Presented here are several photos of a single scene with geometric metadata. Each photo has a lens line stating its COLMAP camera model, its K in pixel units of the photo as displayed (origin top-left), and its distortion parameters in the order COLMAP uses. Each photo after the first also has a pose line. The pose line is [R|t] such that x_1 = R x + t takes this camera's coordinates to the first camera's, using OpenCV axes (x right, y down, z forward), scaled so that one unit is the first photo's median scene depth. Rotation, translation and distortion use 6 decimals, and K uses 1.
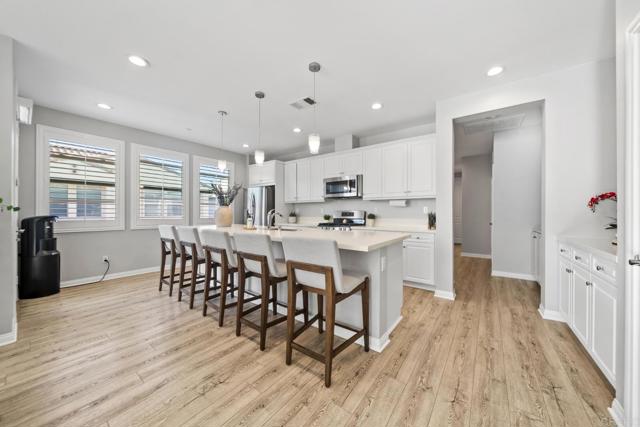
lens RADIAL K [[224.2, 0, 320.0], [0, 224.2, 213.5], [0, 0, 1]] dist [0.000088, 0.000007]
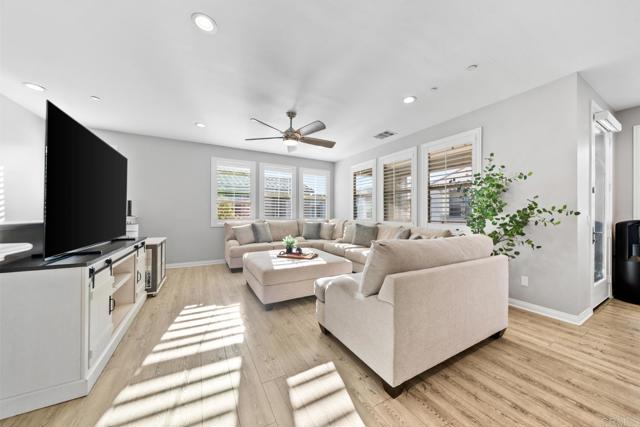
lens RADIAL K [[224.2, 0, 320.0], [0, 224.2, 213.5], [0, 0, 1]] dist [0.000088, 0.000007]
pose [[-0.420887, -0.007387, -0.907083, 0.217812], [-0.014316, 0.999896, -0.001500, 0.004256], [0.907000, 0.012354, -0.420949, 0.195371]]
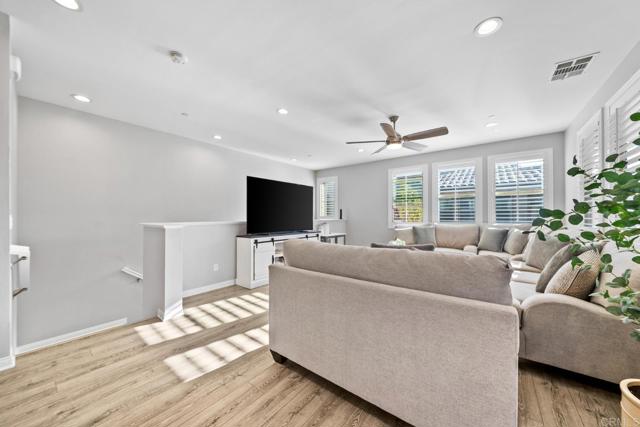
lens RADIAL K [[227.7, 0, 327.3], [0, 227.7, 215.7], [0, 0, 1]] dist [-0.000509, -0.000047]
pose [[-0.999827, -0.001155, 0.018565, -0.420687], [-0.001179, 0.999998, -0.001293, 0.002263], [-0.018563, -0.001315, -0.999827, 0.740769]]
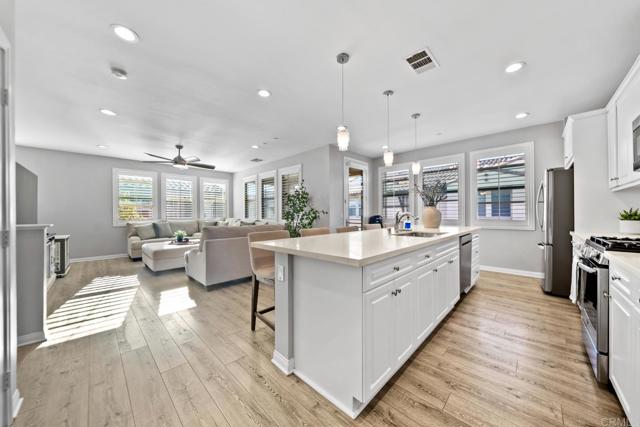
lens RADIAL K [[222.9, 0, 331.9], [0, 222.9, 213.7], [0, 0, 1]] dist [-0.020162, 0.000070]
pose [[-0.105248, -0.003613, -0.994439, 0.747404], [0.001114, 0.999992, -0.003751, 0.005811], [0.994445, -0.001503, -0.105243, 0.866167]]
